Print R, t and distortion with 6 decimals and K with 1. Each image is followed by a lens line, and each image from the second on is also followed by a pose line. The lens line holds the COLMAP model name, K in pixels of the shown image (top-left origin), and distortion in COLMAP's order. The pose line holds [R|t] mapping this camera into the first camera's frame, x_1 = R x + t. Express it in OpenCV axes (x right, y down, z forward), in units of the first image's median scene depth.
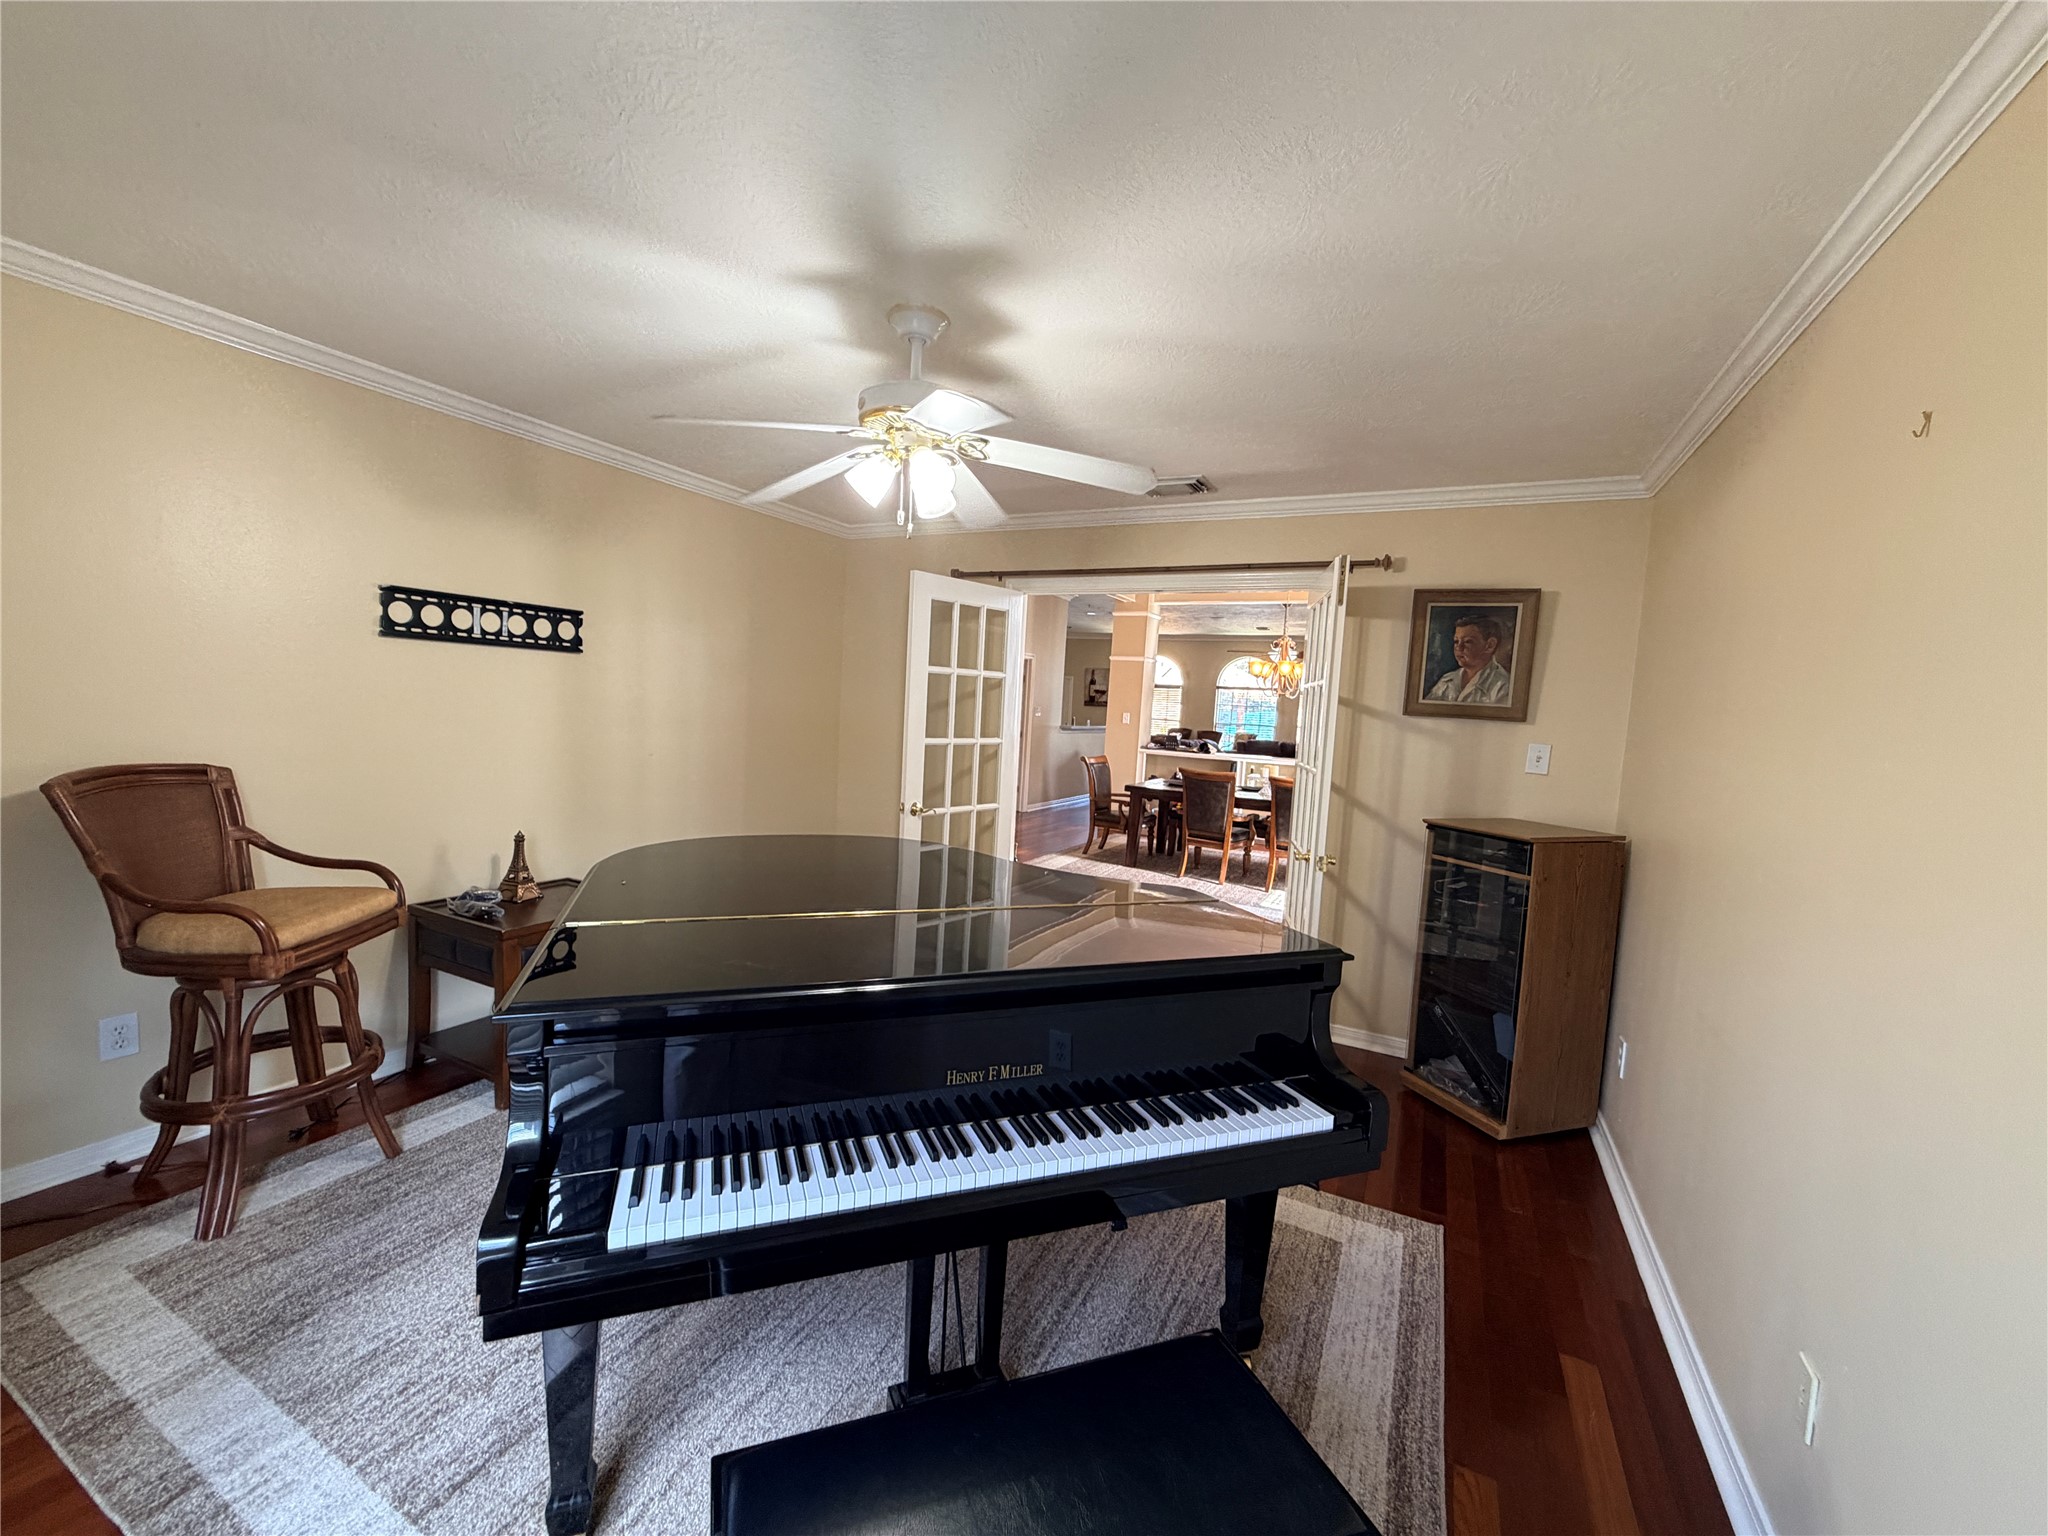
lens RADIAL K [[819.2, 0, 1026.7], [0, 819.2, 763.9], [0, 0, 1]] dist [-0.000597, 0.000503]
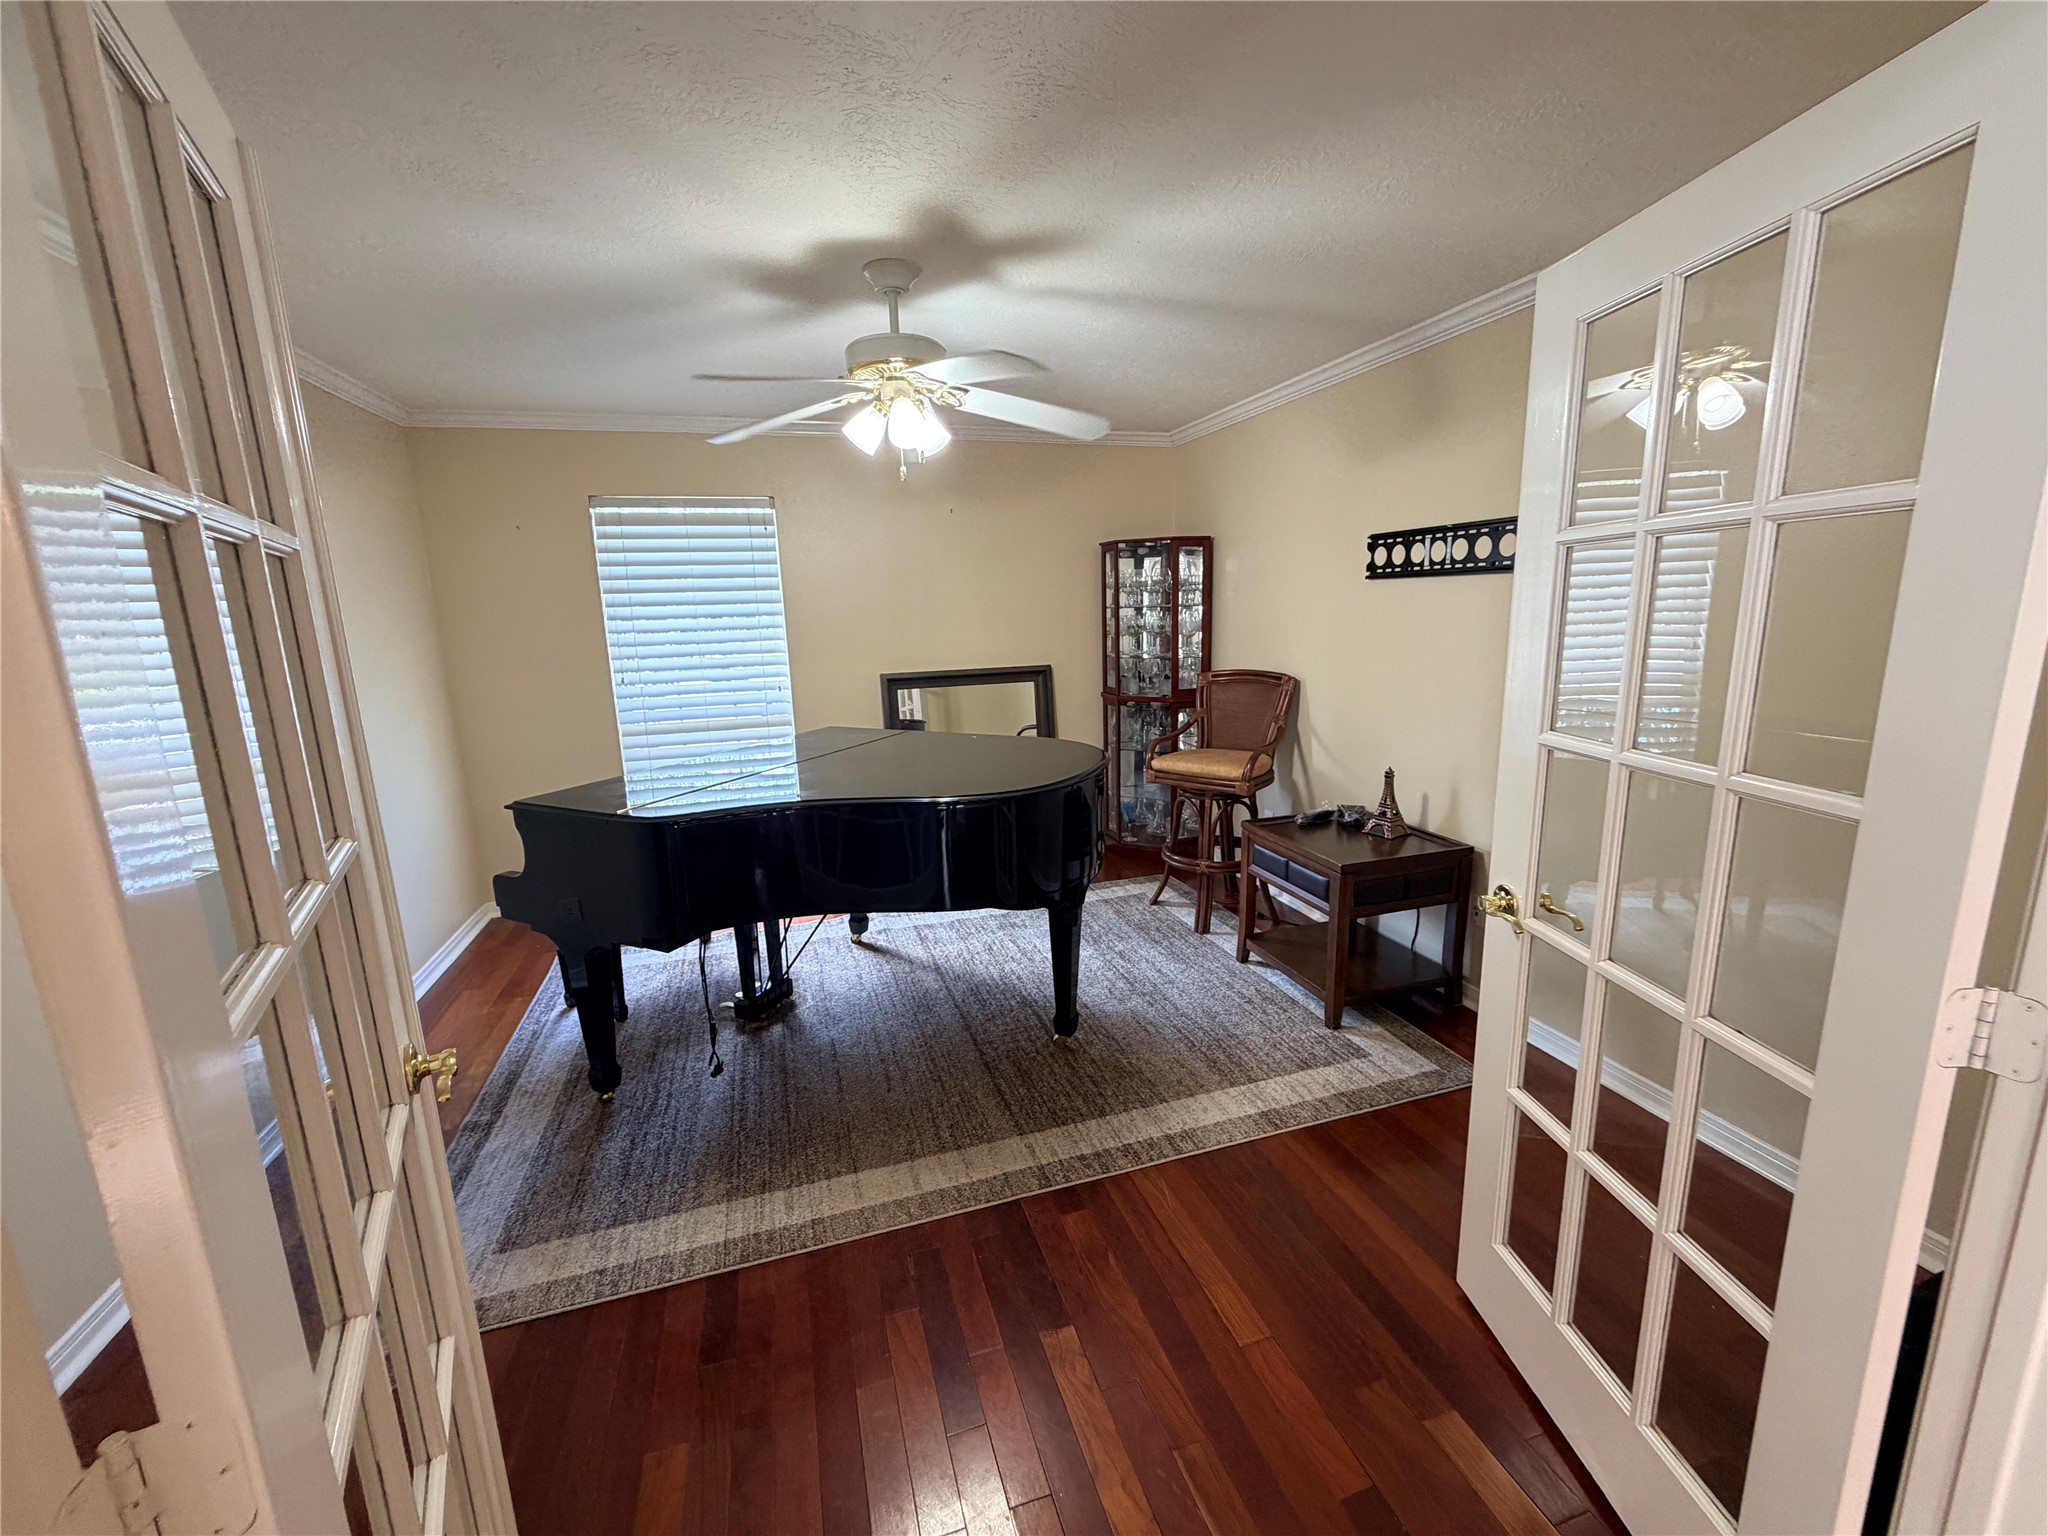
lens RADIAL K [[819.2, 0, 1024.8], [0, 819.2, 765.2], [0, 0, 1]] dist [-0.000597, 0.000503]
pose [[-0.714333, 0.102445, -0.692267, 0.378417], [-0.062140, 0.976034, 0.208559, -0.099629], [0.697042, 0.191998, -0.690847, 1.383872]]
